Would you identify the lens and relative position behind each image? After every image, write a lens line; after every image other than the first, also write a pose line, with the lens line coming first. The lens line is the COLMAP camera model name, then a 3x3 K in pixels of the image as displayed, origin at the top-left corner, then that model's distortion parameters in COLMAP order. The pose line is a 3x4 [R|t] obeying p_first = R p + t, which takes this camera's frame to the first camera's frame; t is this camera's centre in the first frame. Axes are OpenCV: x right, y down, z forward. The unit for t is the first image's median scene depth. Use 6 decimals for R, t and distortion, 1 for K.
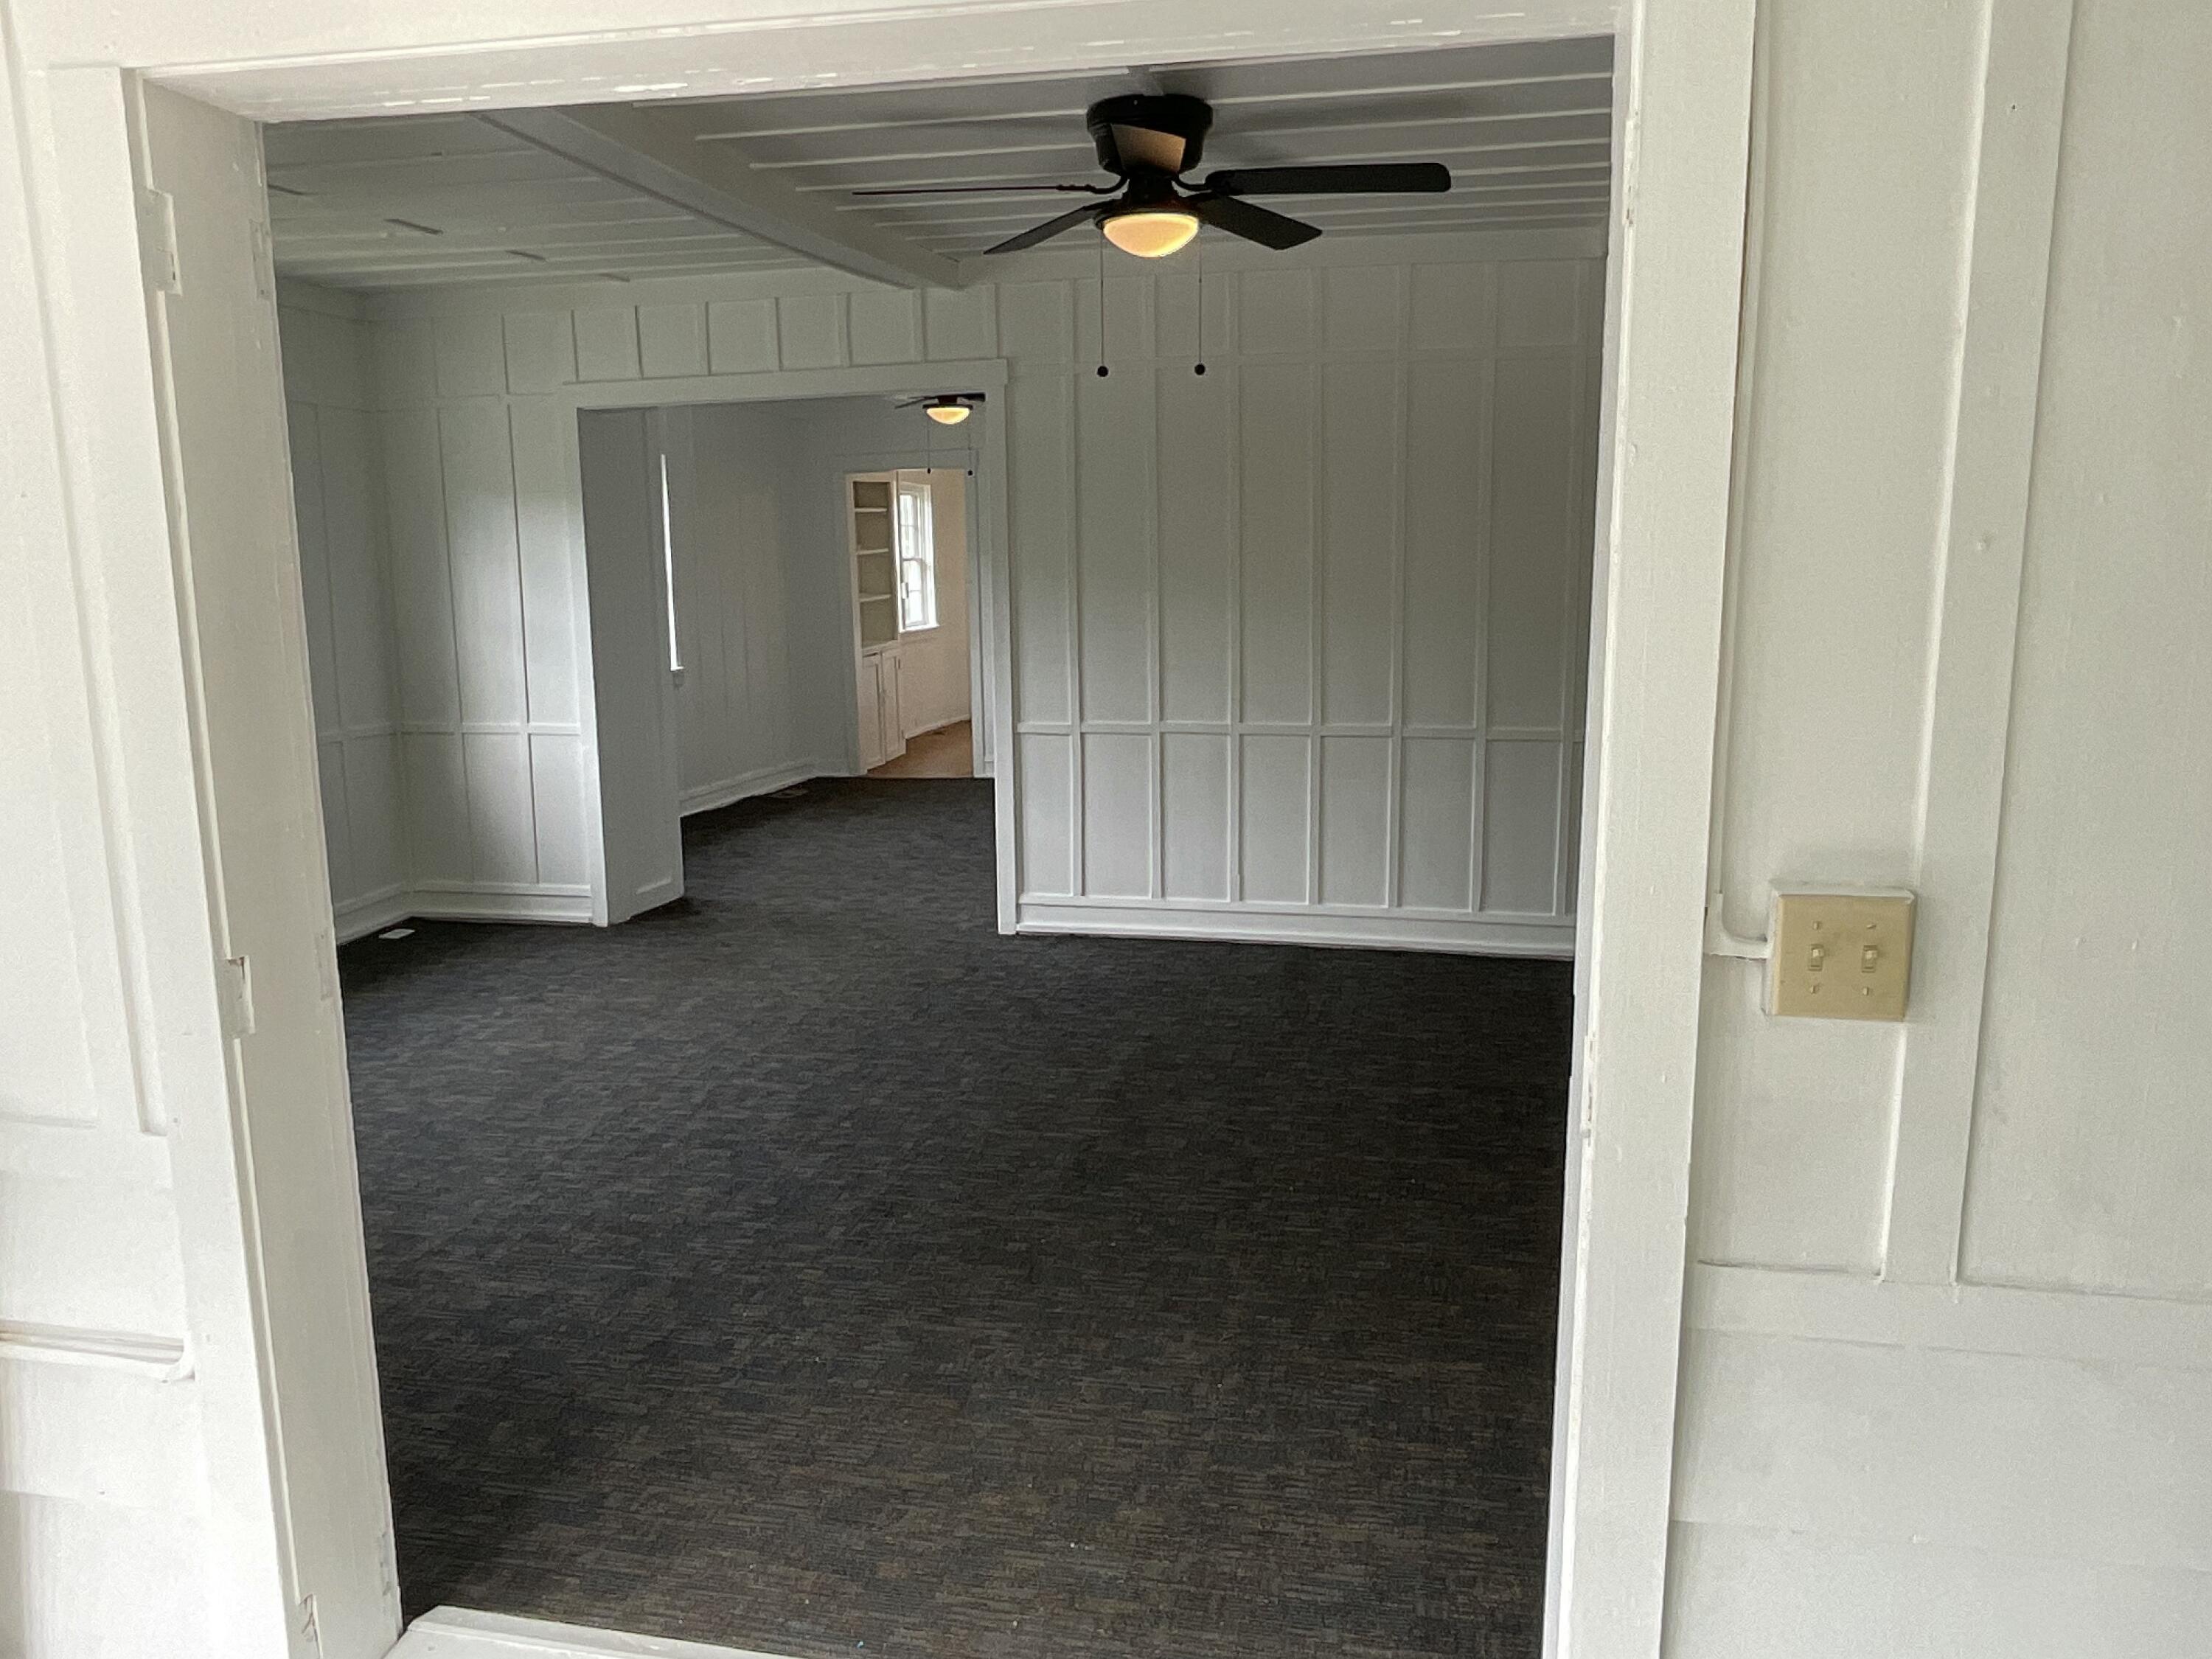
lens RADIAL K [[1585.6, 0, 1114.0], [0, 1585.6, 819.4], [0, 0, 1]] dist [0.003819, -0.003947]
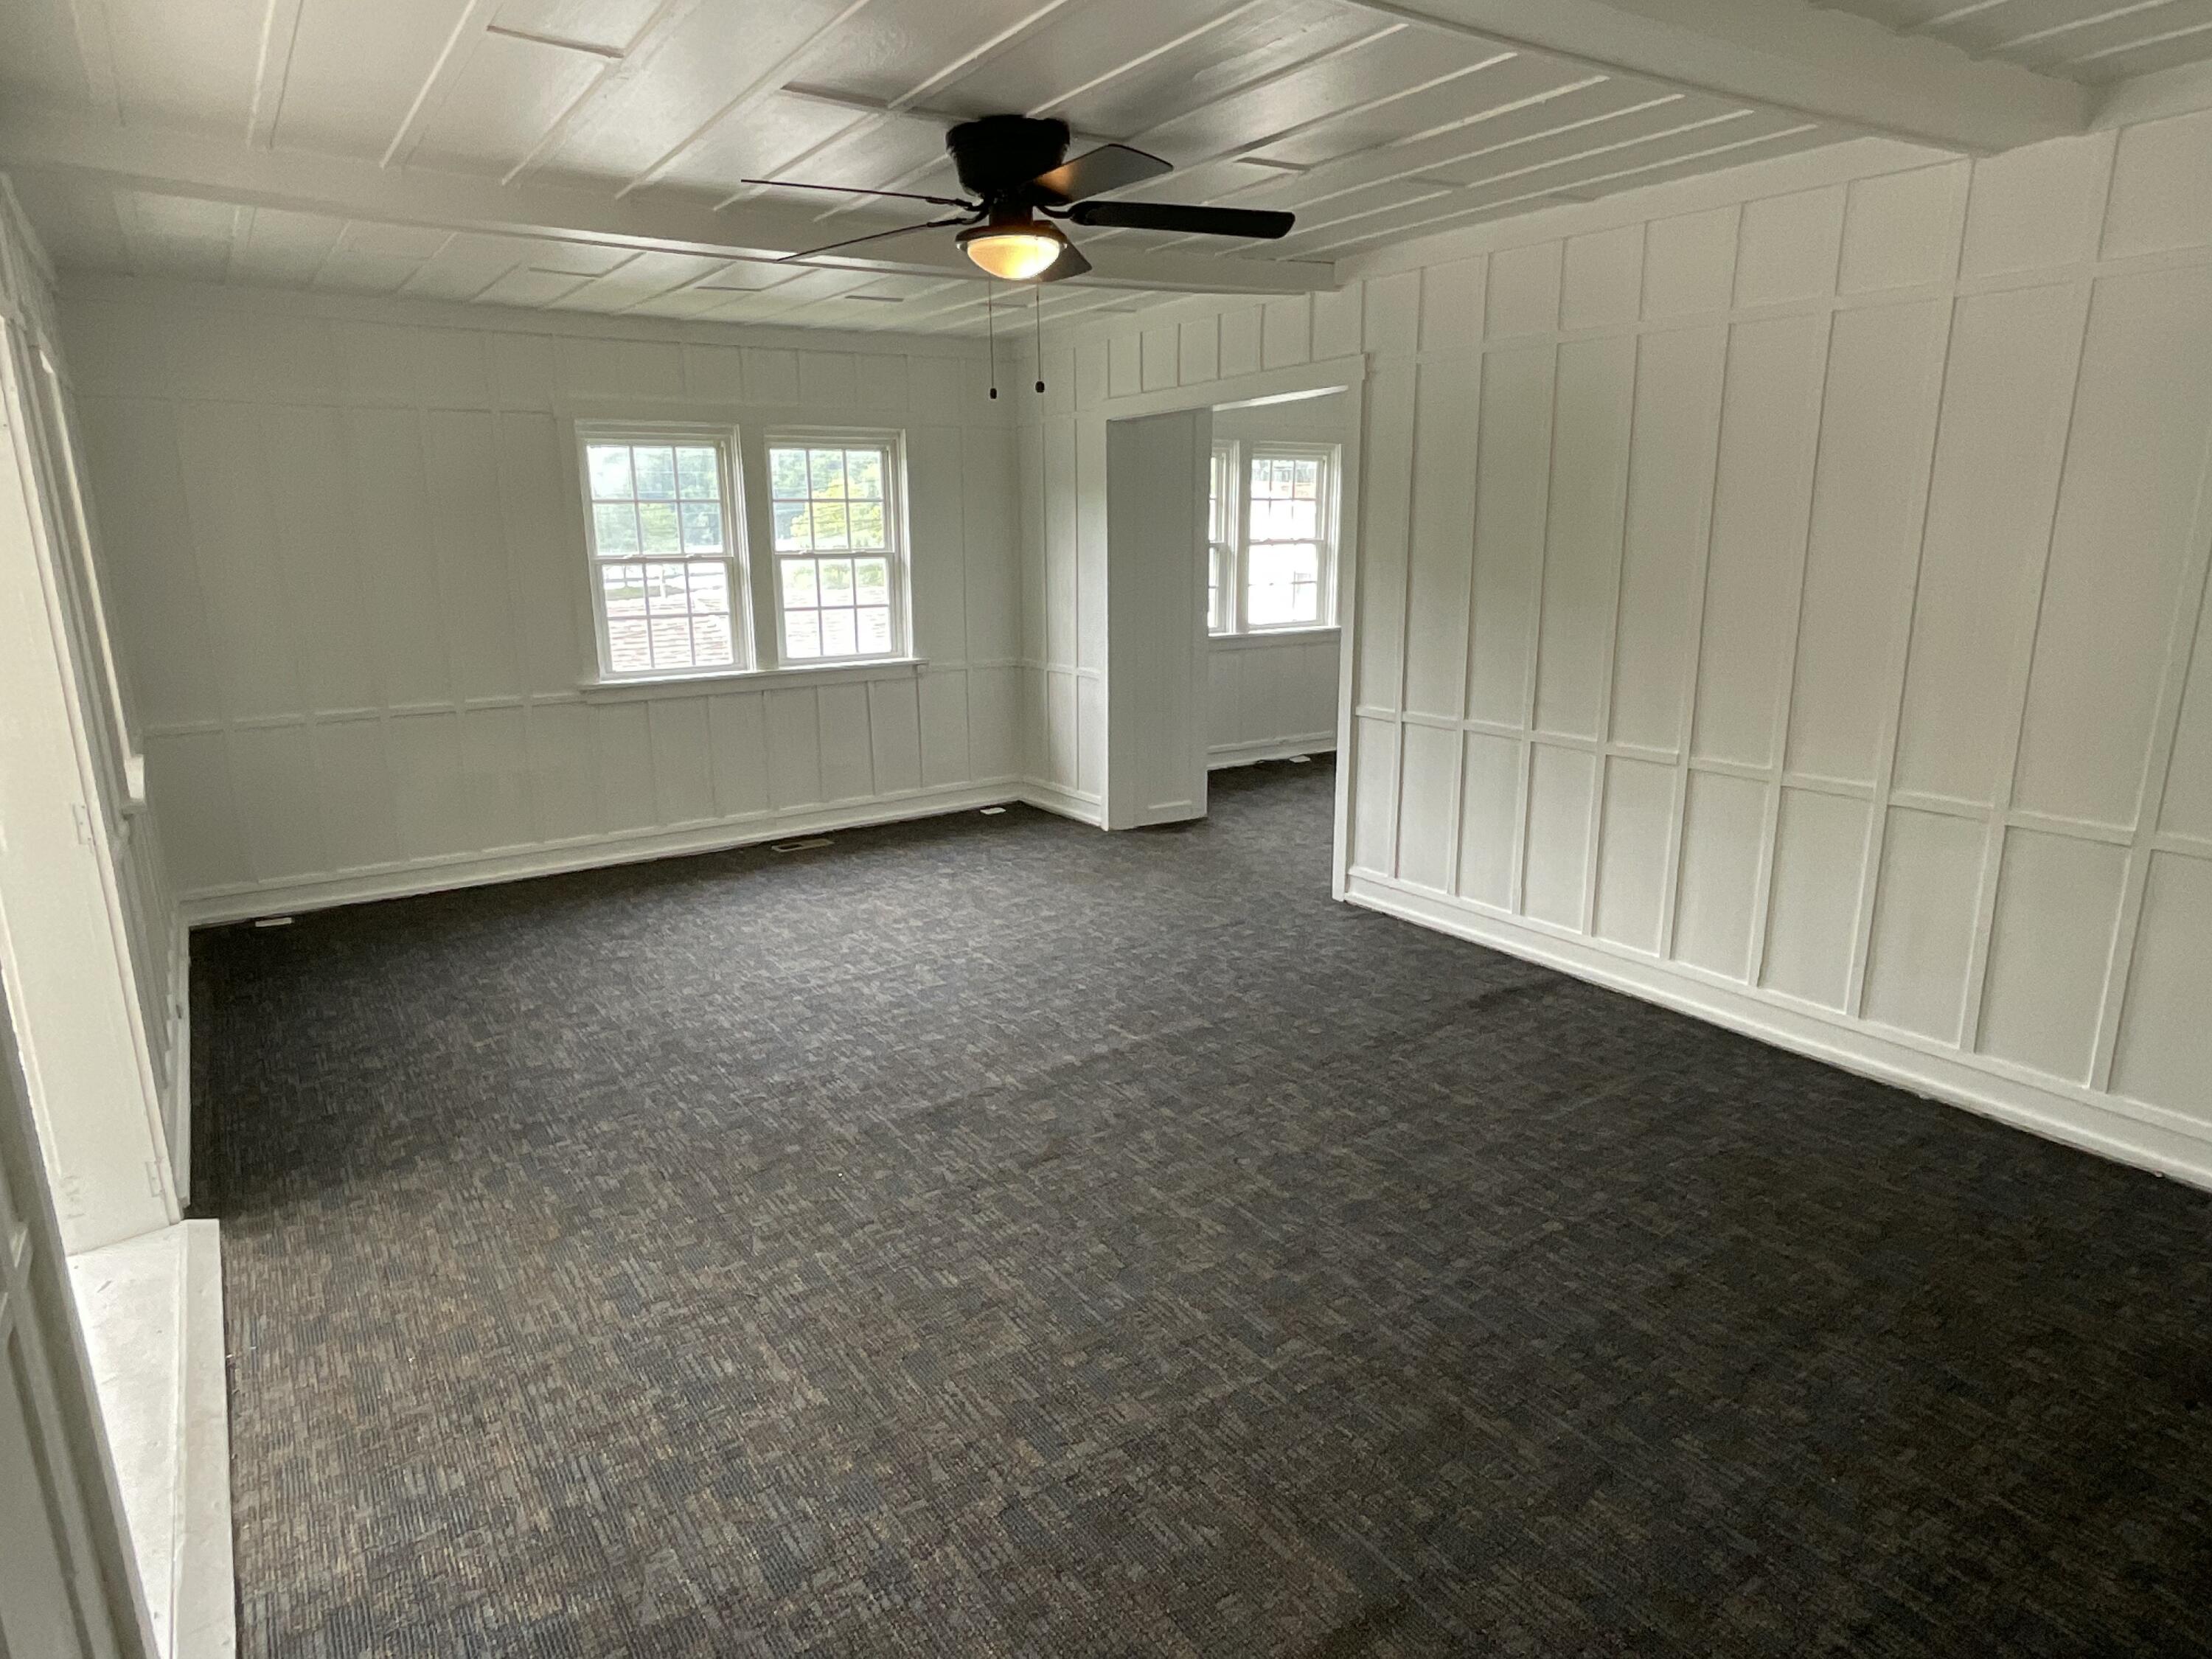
lens RADIAL K [[1289.2, 0, 1118.9], [0, 1289.2, 840.7], [0, 0, 1]] dist [-0.008531, -0.005535]
pose [[0.720970, 0.172358, -0.671189, 0.524557], [-0.114845, 0.984899, 0.129554, -0.082517], [0.683383, -0.016322, 0.729877, 0.331398]]
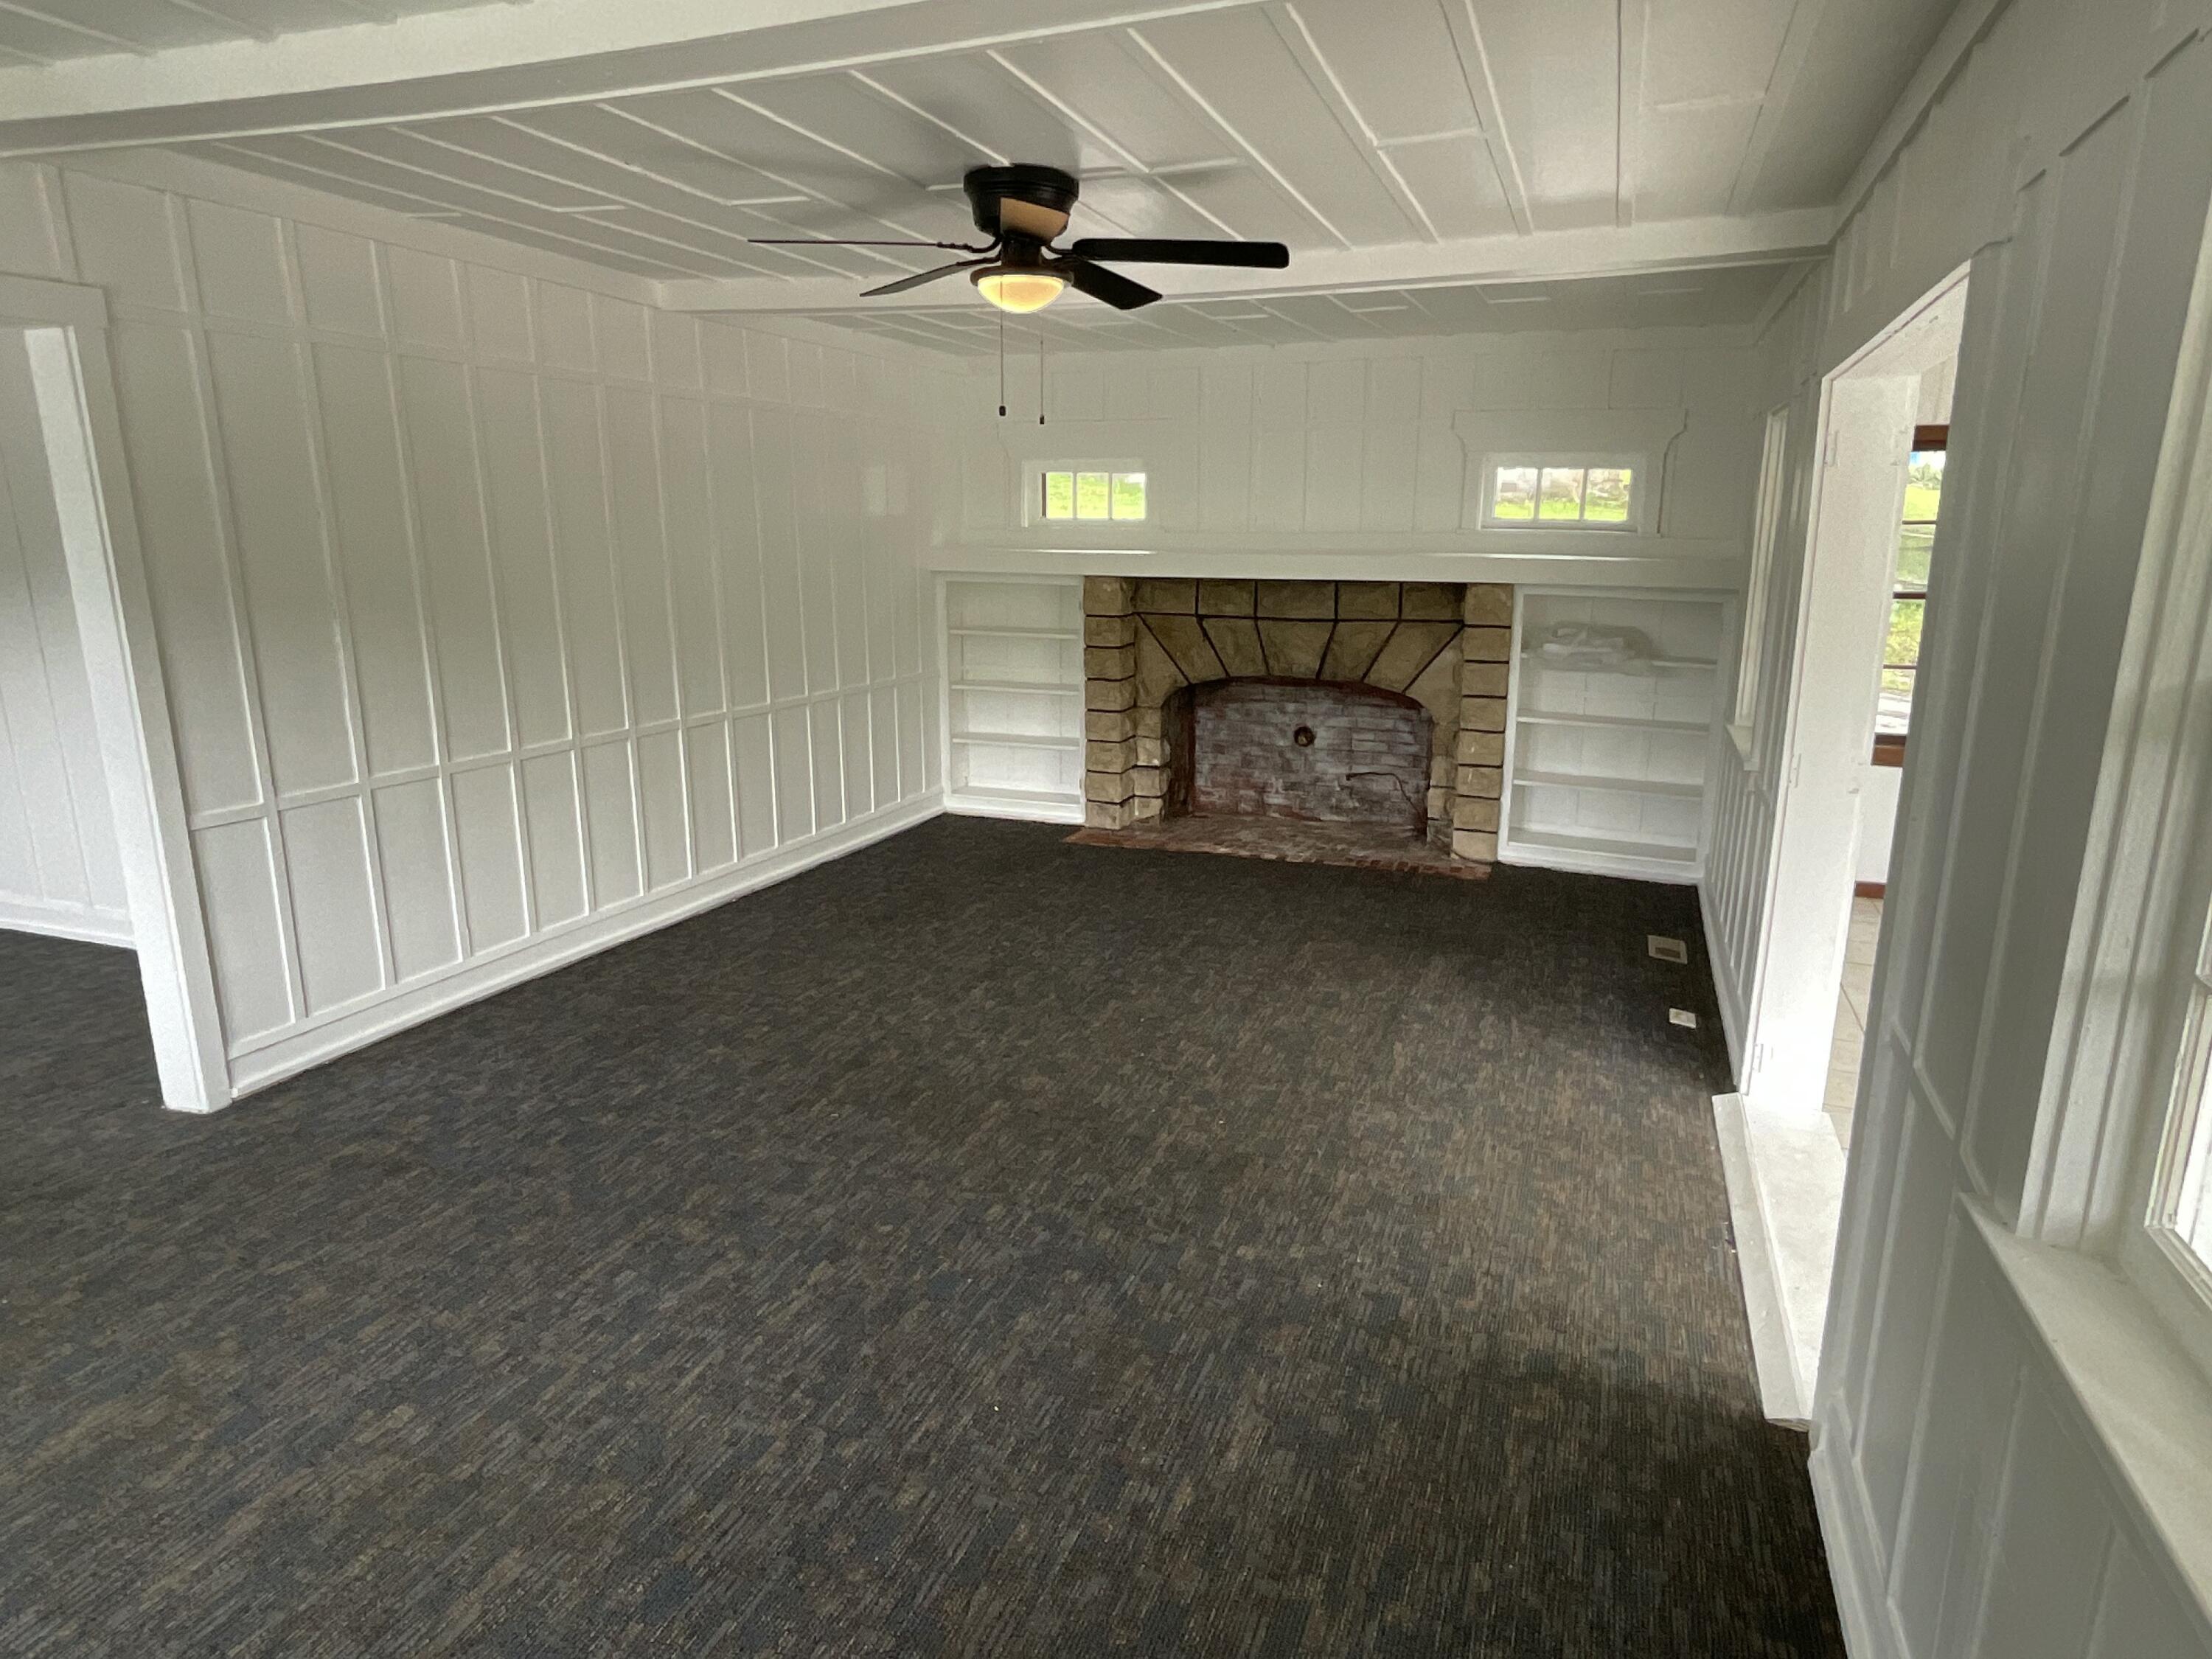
lens RADIAL K [[1289.2, 0, 1123.5], [0, 1289.2, 826.6], [0, 0, 1]] dist [-0.008531, -0.005535]
pose [[0.165349, -0.212523, 0.963065, -0.685875], [0.166542, 0.968499, 0.185129, -0.117455], [-0.972072, 0.129779, 0.195534, 0.607221]]
